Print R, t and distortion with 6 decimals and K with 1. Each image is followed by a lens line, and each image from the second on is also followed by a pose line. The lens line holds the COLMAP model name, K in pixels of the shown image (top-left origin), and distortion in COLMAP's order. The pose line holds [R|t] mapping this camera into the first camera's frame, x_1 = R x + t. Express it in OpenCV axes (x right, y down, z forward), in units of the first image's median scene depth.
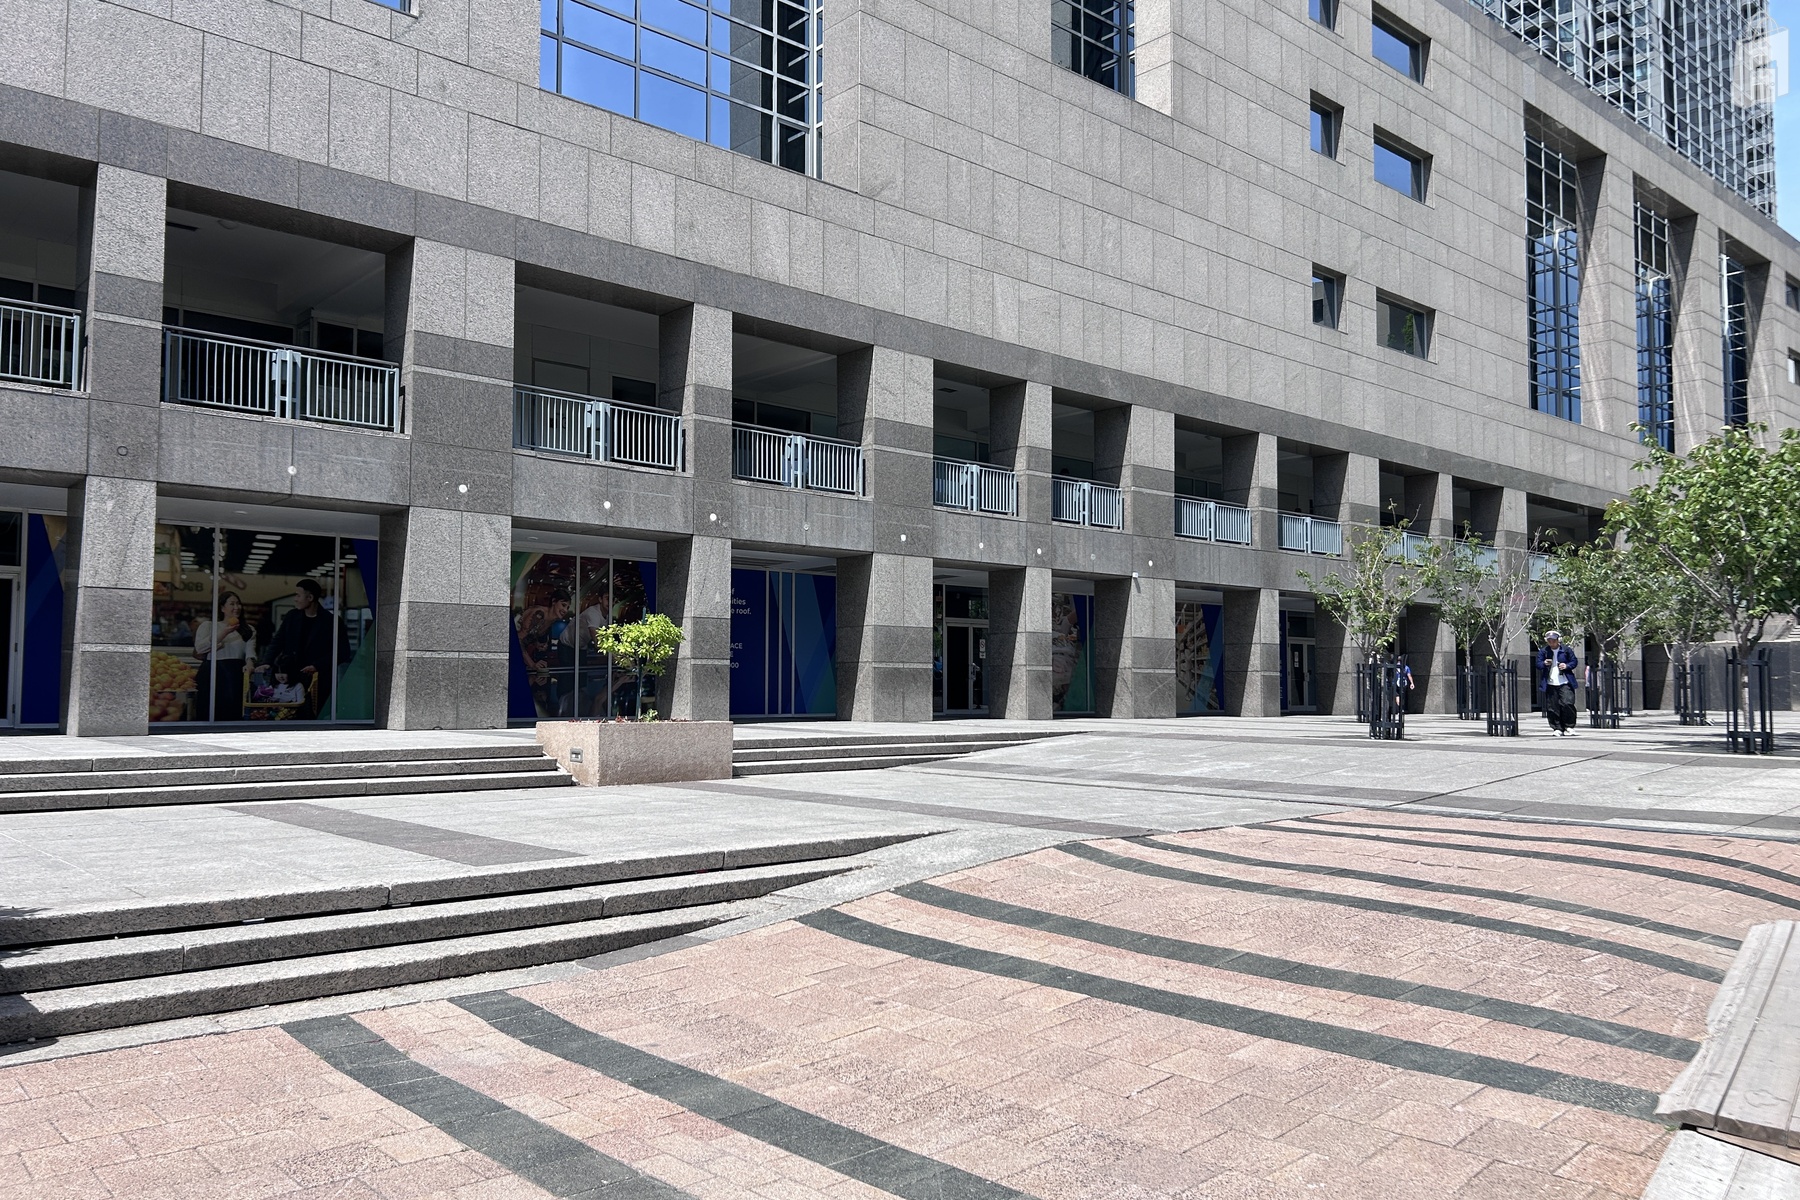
lens RADIAL K [[1354.6, 0, 872.7], [0, 1354.6, 628.1], [0, 0, 1]] dist [0.032142, -0.043339]
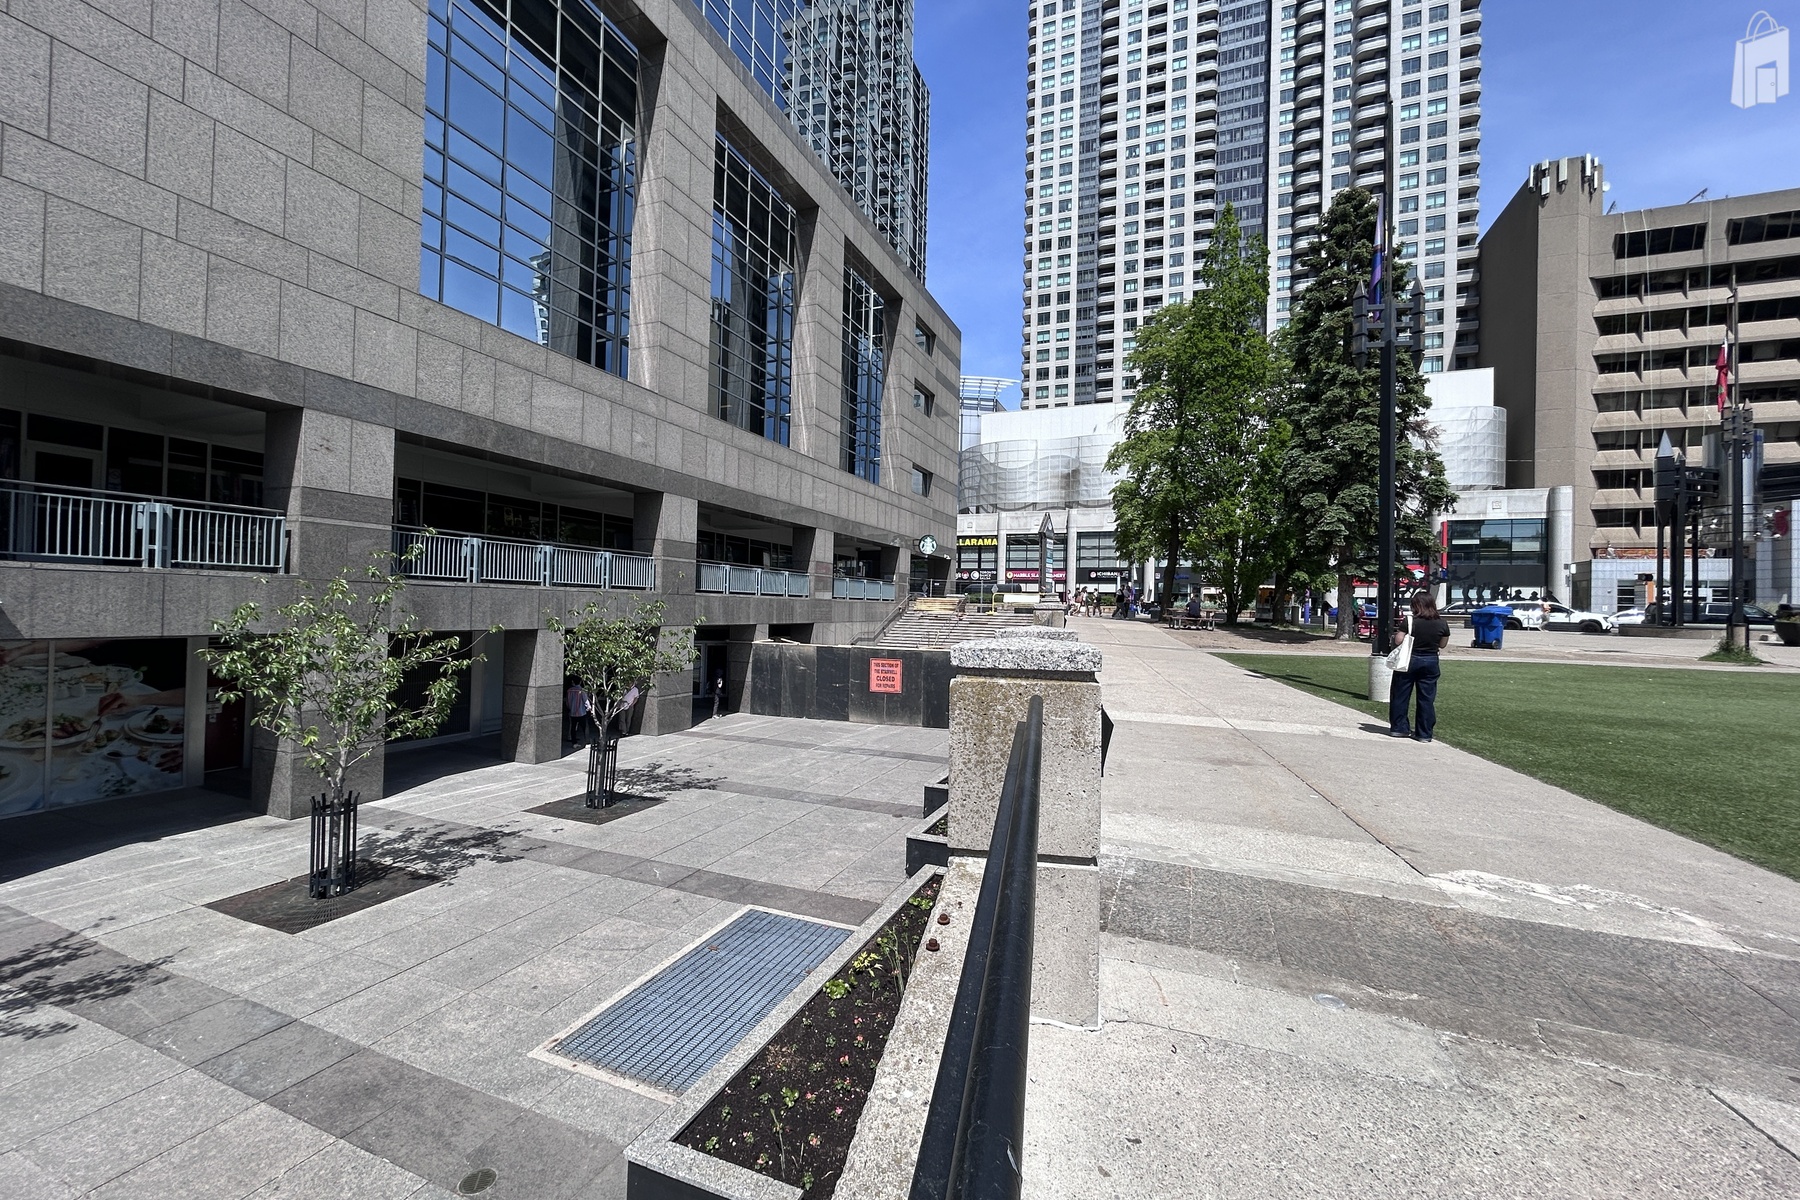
lens RADIAL K [[726.7, 0, 898.5], [0, 726.7, 597.1], [0, 0, 1]] dist [-0.003892, 0.002222]
pose [[0.890443, 0.025394, 0.454386, 0.790005], [-0.042691, 0.998700, 0.027847, -0.066804], [-0.453088, -0.044195, 0.890370, 0.910141]]
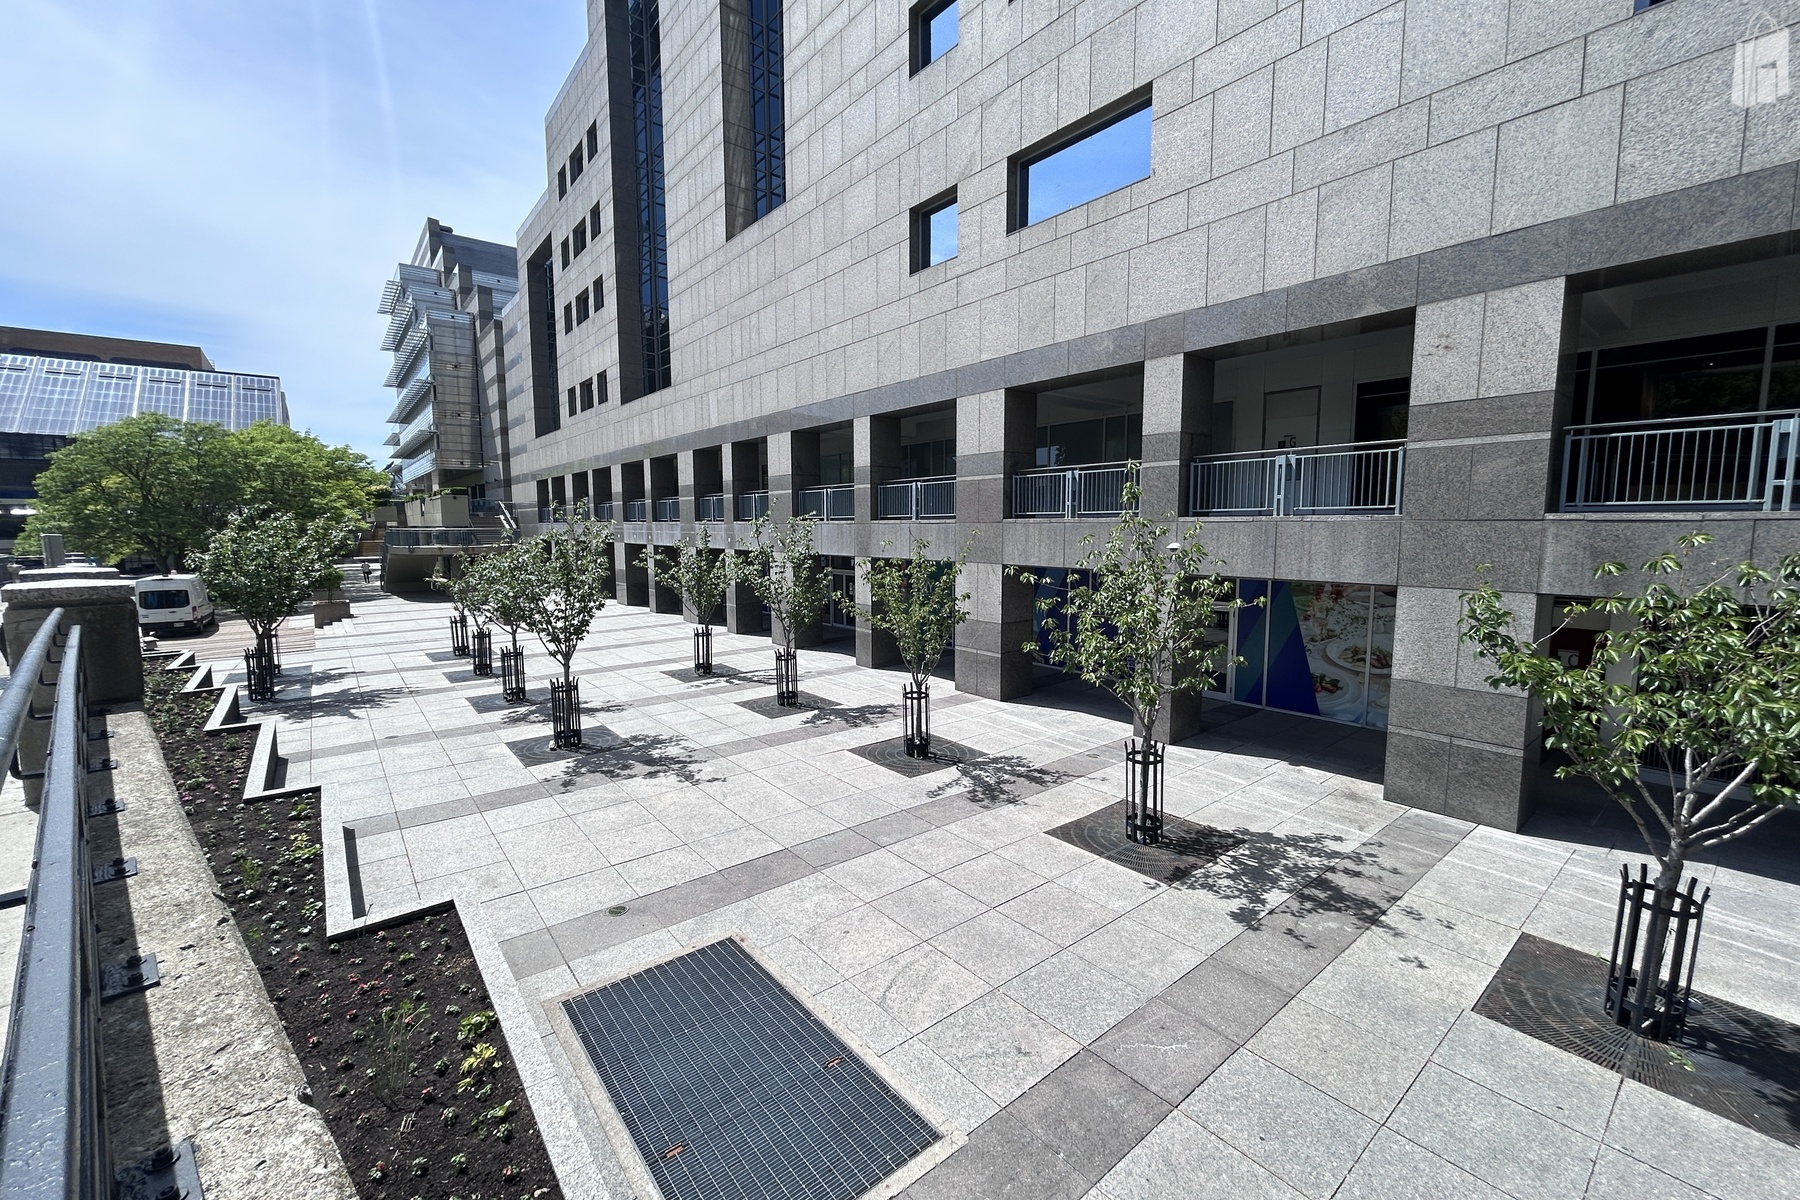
lens RADIAL K [[726.7, 0, 900.0], [0, 726.7, 598.5], [0, 0, 1]] dist [-0.003892, 0.002222]
pose [[-0.042367, 0.098479, -0.994237, 1.035925], [0.050073, 0.994089, 0.096331, -0.058870], [0.997847, -0.045703, -0.047048, 1.220393]]
